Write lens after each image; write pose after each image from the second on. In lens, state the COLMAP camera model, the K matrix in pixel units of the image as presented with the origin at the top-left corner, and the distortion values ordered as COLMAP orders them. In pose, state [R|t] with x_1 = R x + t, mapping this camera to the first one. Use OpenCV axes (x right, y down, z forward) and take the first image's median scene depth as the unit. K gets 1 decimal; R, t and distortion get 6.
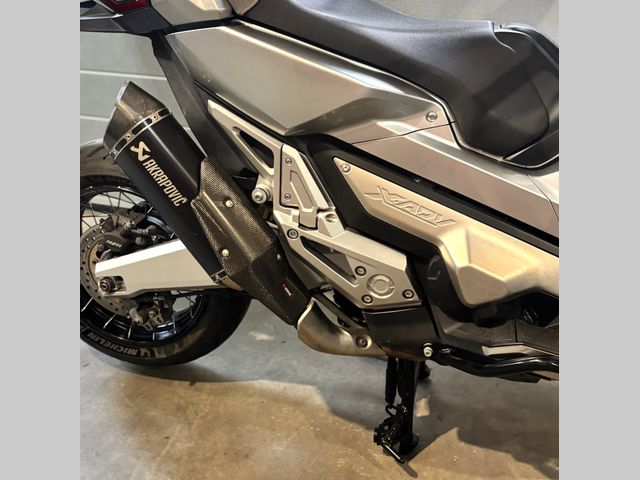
lens RADIAL K [[615.1, 0, 319.2], [0, 615.1, 220.8], [0, 0, 1]] dist [0.070390, -0.020486]
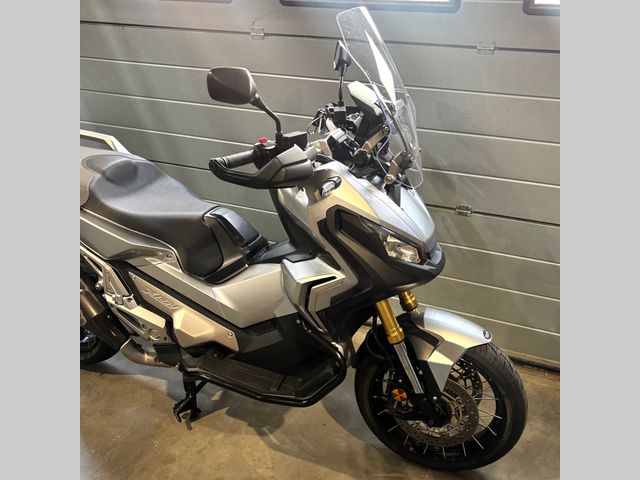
lens RADIAL K [[538.4, 0, 321.5], [0, 538.4, 255.0], [0, 0, 1]] dist [0.081456, -0.002307]
pose [[0.991932, 0.046047, -0.118114, 0.852477], [-0.041270, 0.998241, 0.042576, -0.255262], [0.119867, -0.037358, 0.992087, -0.708185]]
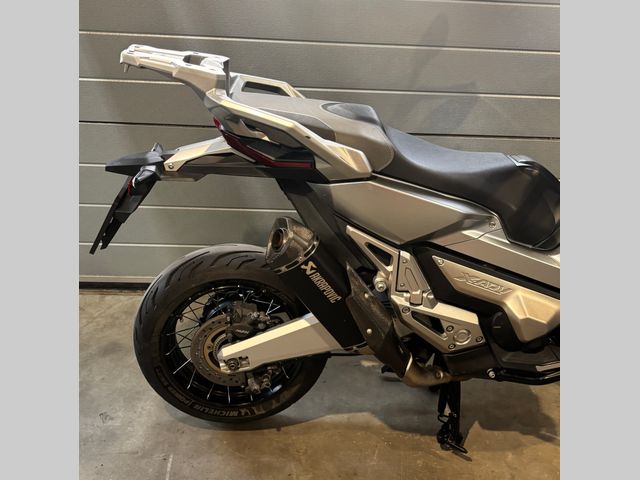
lens RADIAL K [[615.1, 0, 319.2], [0, 615.1, 220.8], [0, 0, 1]] dist [0.070390, -0.020486]
pose [[0.940447, -0.100302, 0.324806, -0.685572], [0.103132, 0.994631, 0.008538, -0.220960], [-0.323918, 0.025469, 0.945742, -0.309004]]
